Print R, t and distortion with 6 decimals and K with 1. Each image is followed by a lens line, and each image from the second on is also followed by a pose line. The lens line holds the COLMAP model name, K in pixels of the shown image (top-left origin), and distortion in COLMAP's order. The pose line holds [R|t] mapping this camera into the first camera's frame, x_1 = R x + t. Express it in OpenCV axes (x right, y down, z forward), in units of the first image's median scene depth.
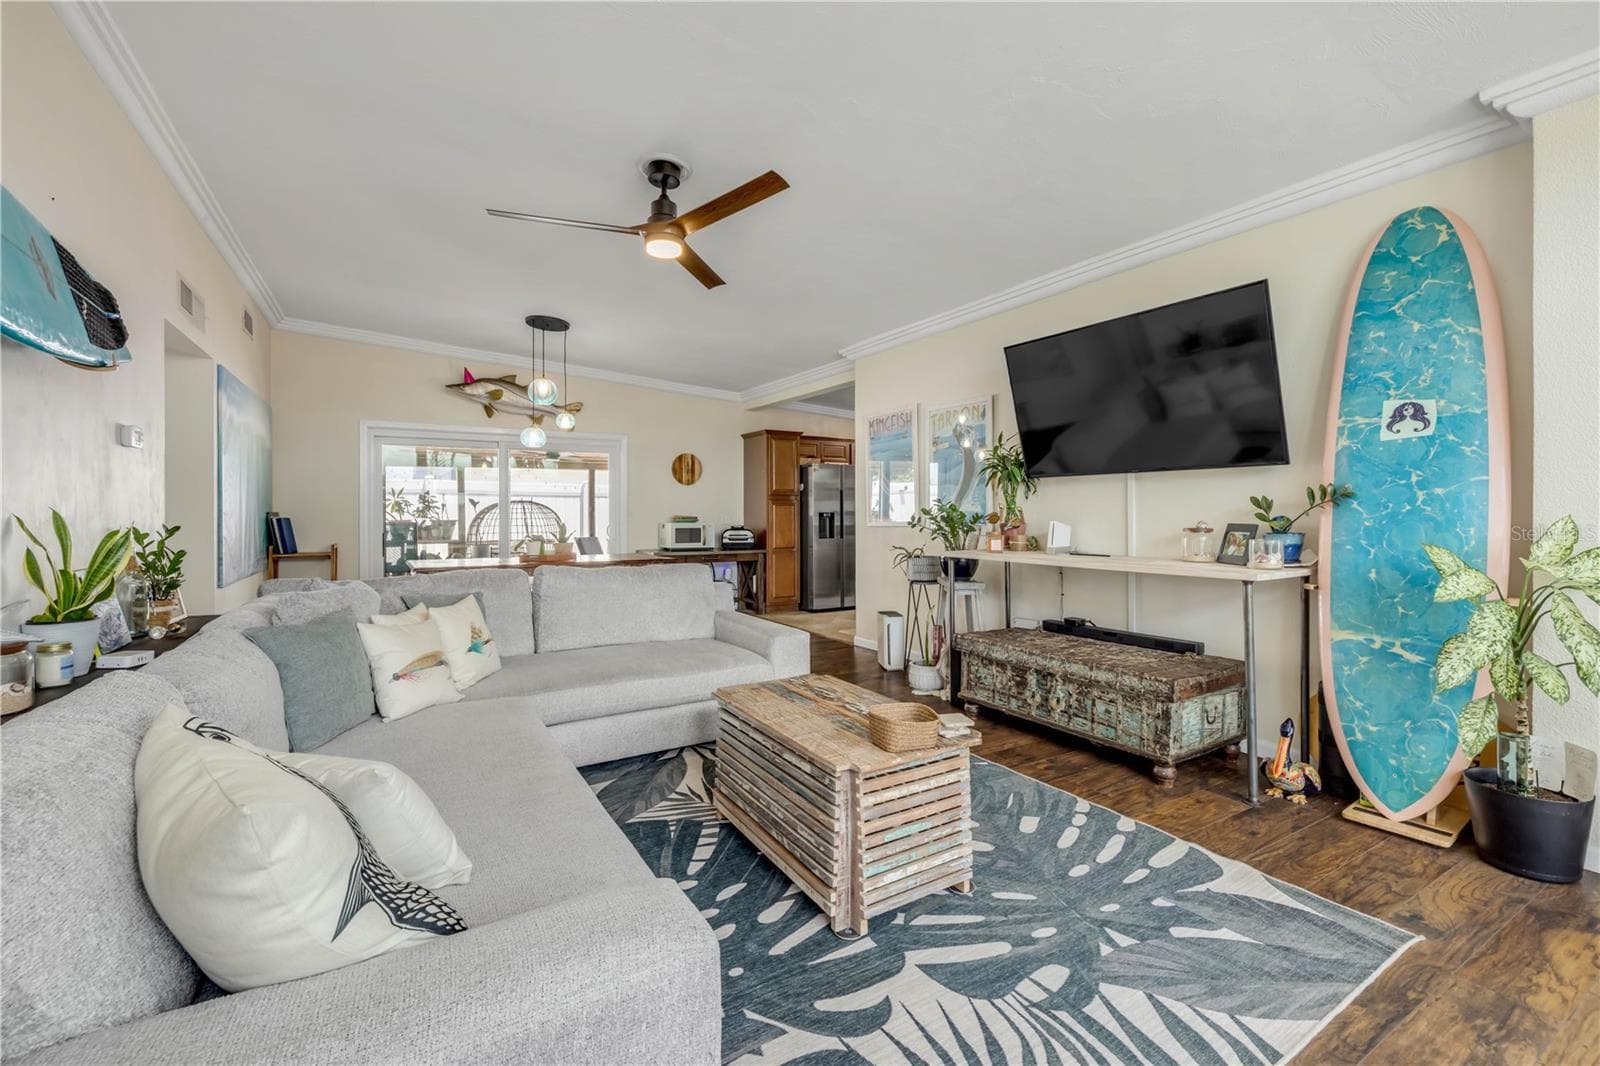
lens RADIAL K [[683.4, 0, 792.6], [0, 683.4, 505.6], [0, 0, 1]] dist [-0.003109, -0.000198]
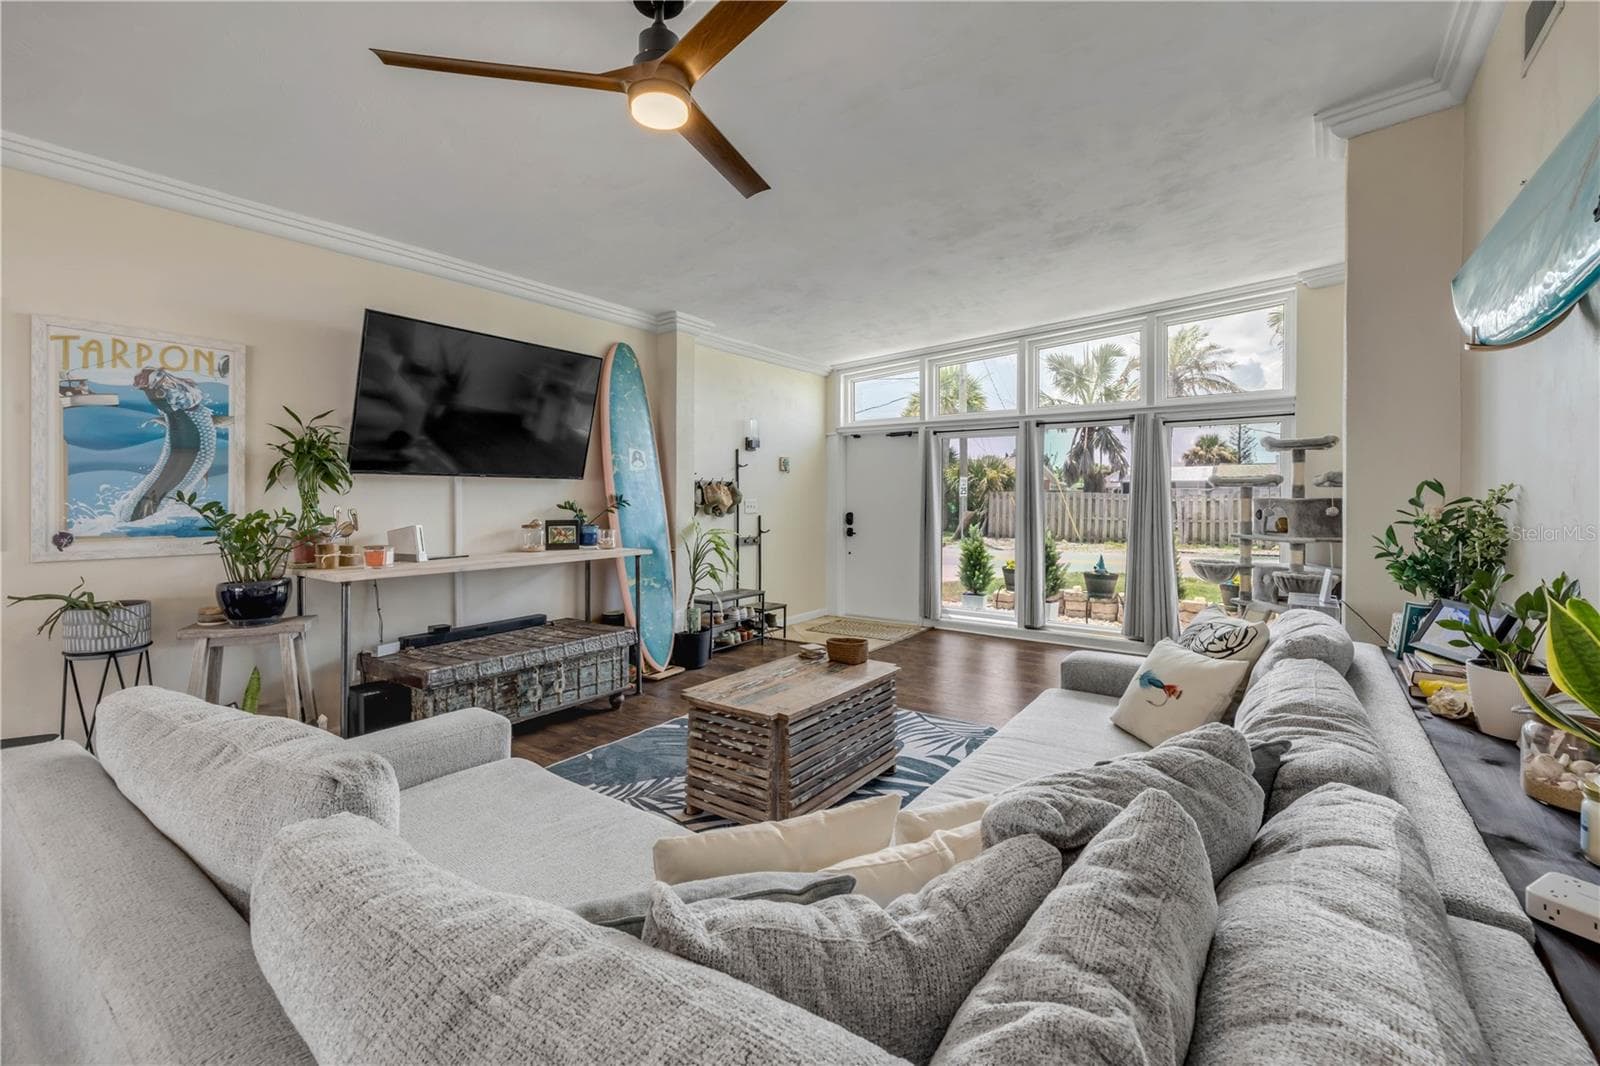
lens RADIAL K [[683.4, 0, 792.6], [0, 683.4, 505.6], [0, 0, 1]] dist [-0.003109, -0.000198]
pose [[-0.405865, 0.008223, 0.913896, -0.671006], [0.010122, 0.999939, -0.004502, 0.006881], [-0.913877, 0.007423, -0.405923, 0.963466]]
